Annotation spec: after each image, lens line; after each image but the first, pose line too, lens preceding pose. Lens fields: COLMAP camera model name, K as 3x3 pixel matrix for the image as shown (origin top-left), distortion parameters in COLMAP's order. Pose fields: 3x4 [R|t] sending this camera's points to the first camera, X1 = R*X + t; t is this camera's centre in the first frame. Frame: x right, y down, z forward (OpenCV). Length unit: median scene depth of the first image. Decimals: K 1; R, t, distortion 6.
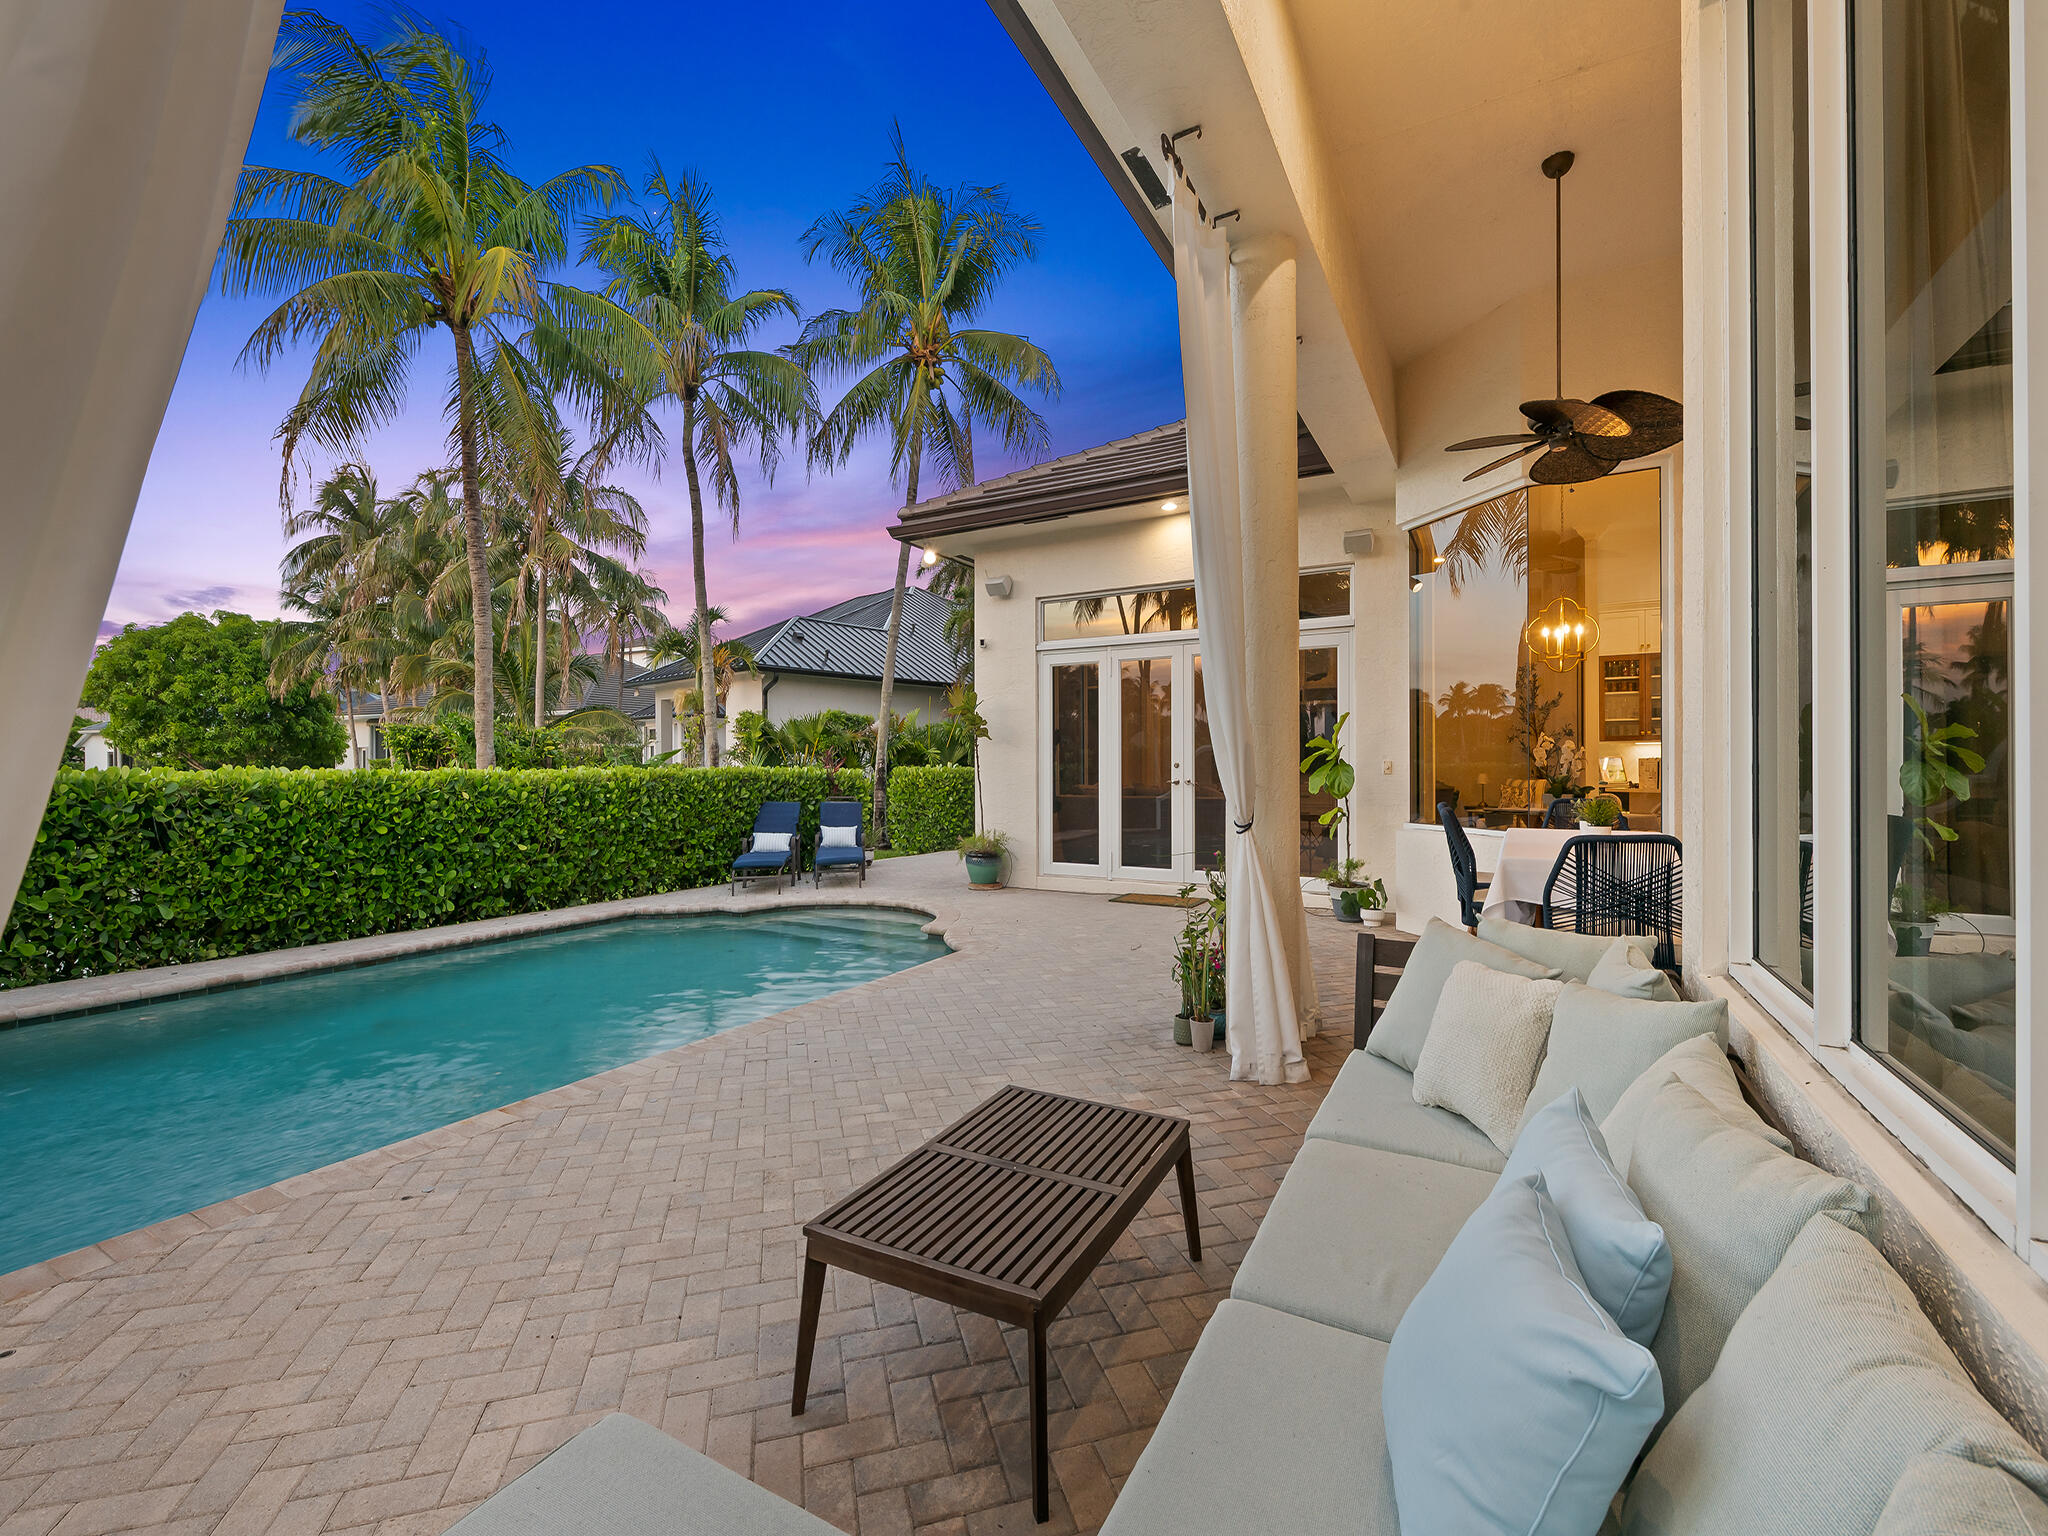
lens RADIAL K [[871.6, 0, 1015.5], [0, 871.6, 767.5], [0, 0, 1]] dist [-0.001968, -0.000262]
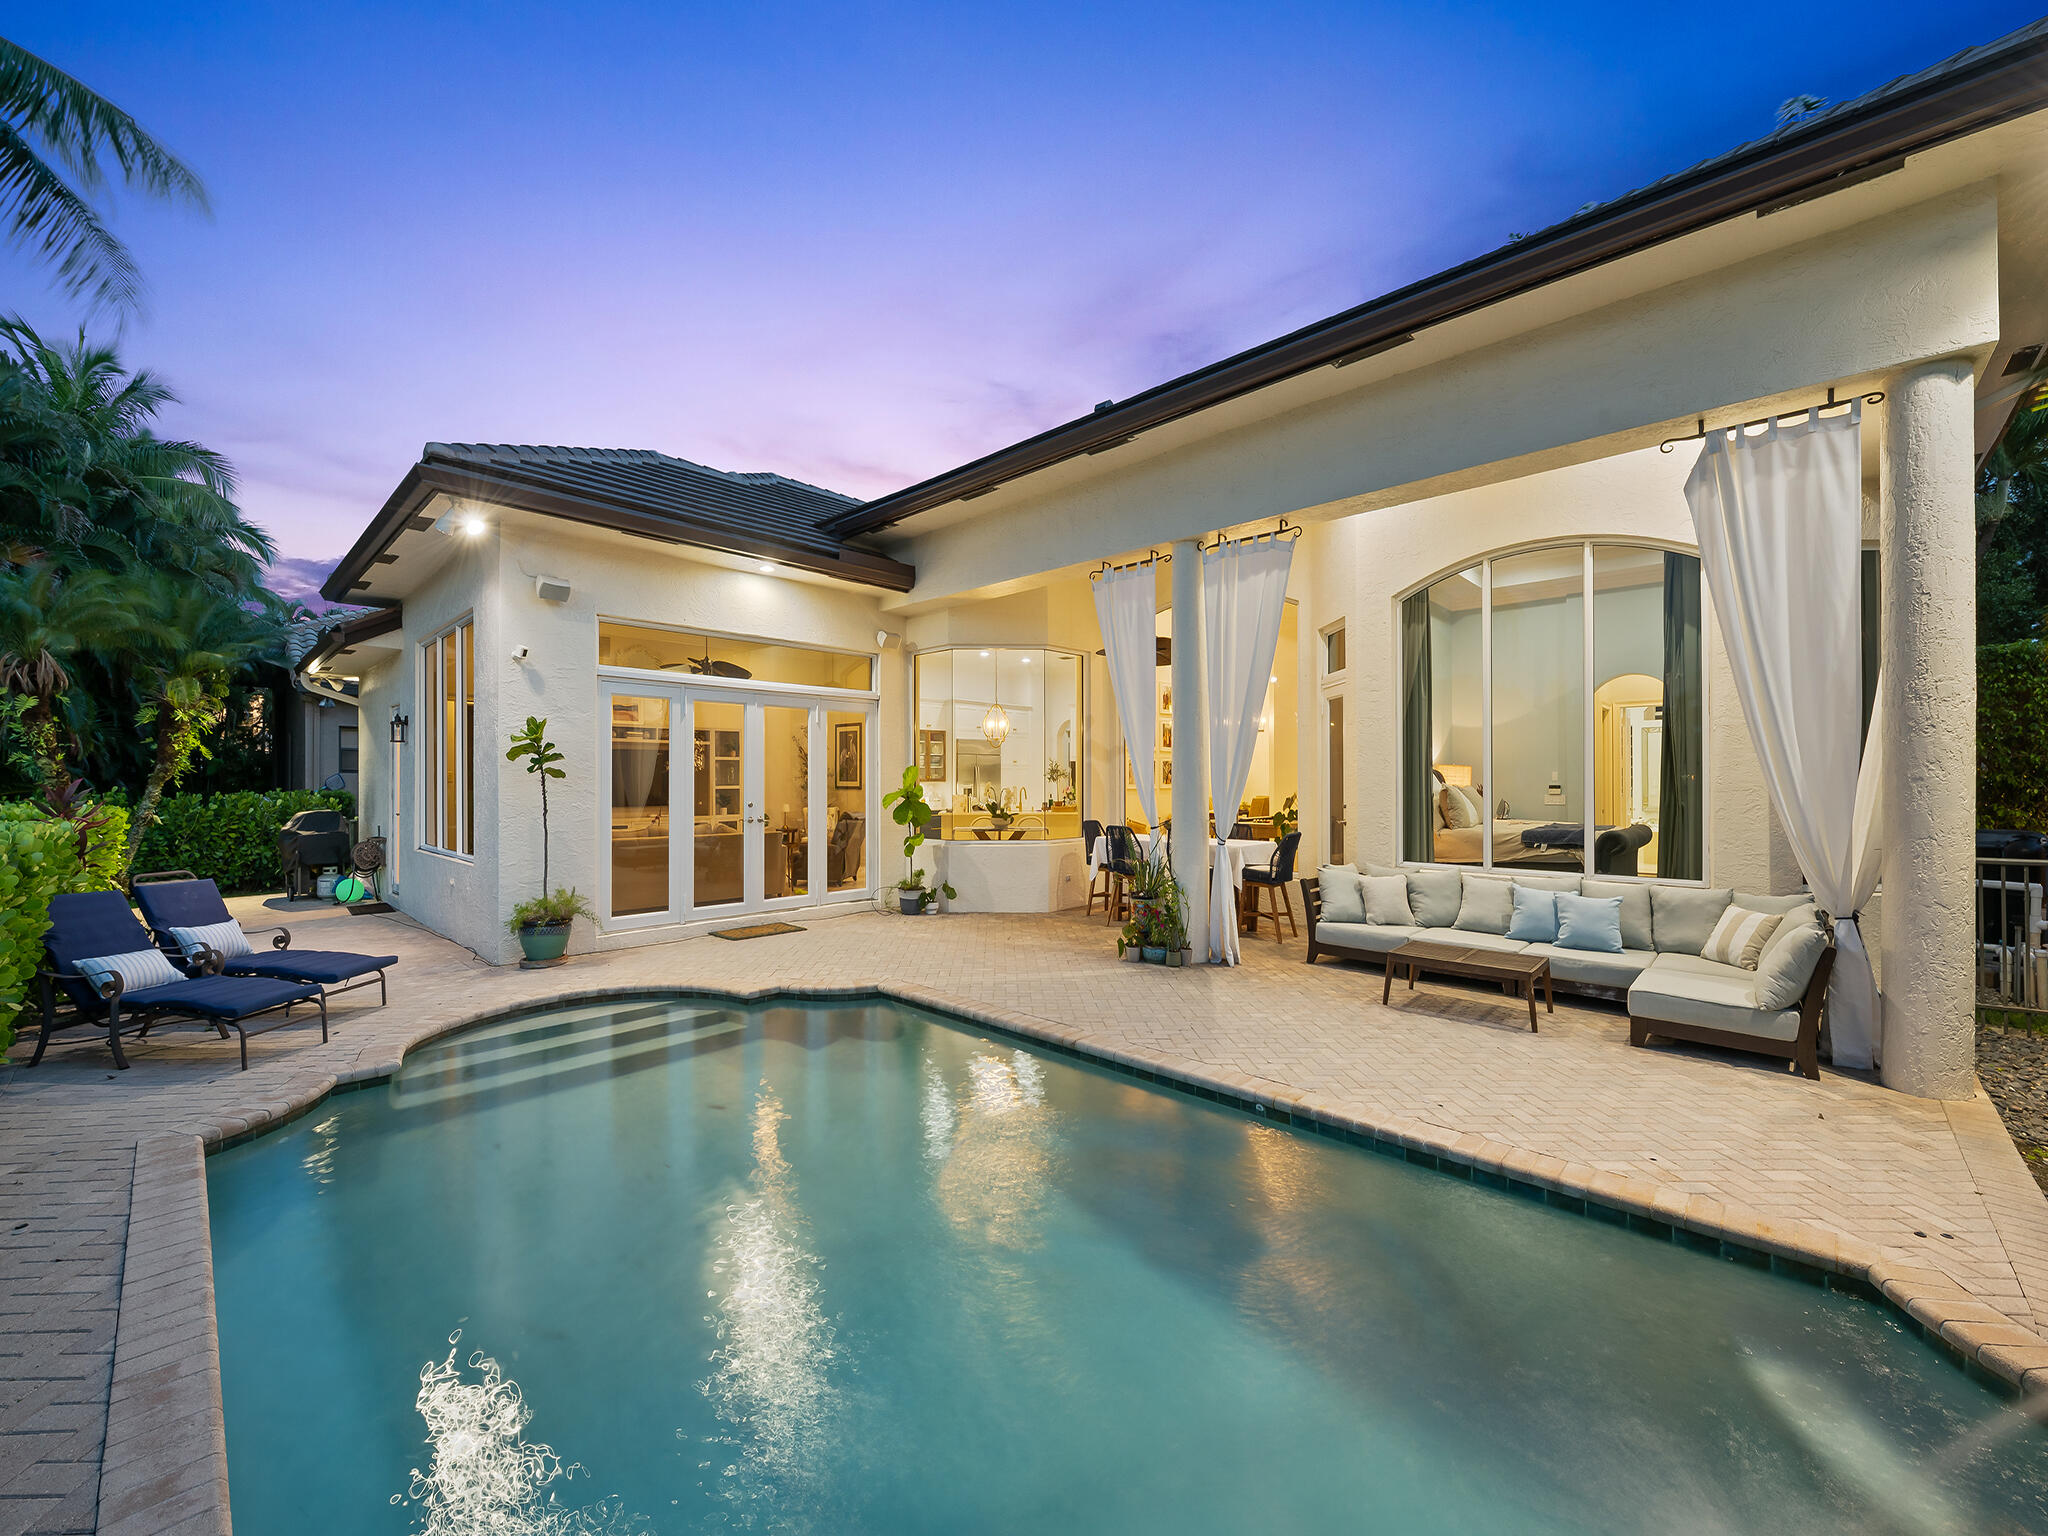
lens RADIAL K [[803.9, 0, 1015.6], [0, 803.9, 776.3], [0, 0, 1]] dist [0.000425, 0.000090]
pose [[0.248676, 0.008873, 0.968546, -1.900125], [0.002108, 0.999951, -0.009702, -0.081452], [-0.968584, 0.004455, 0.248645, 1.127993]]
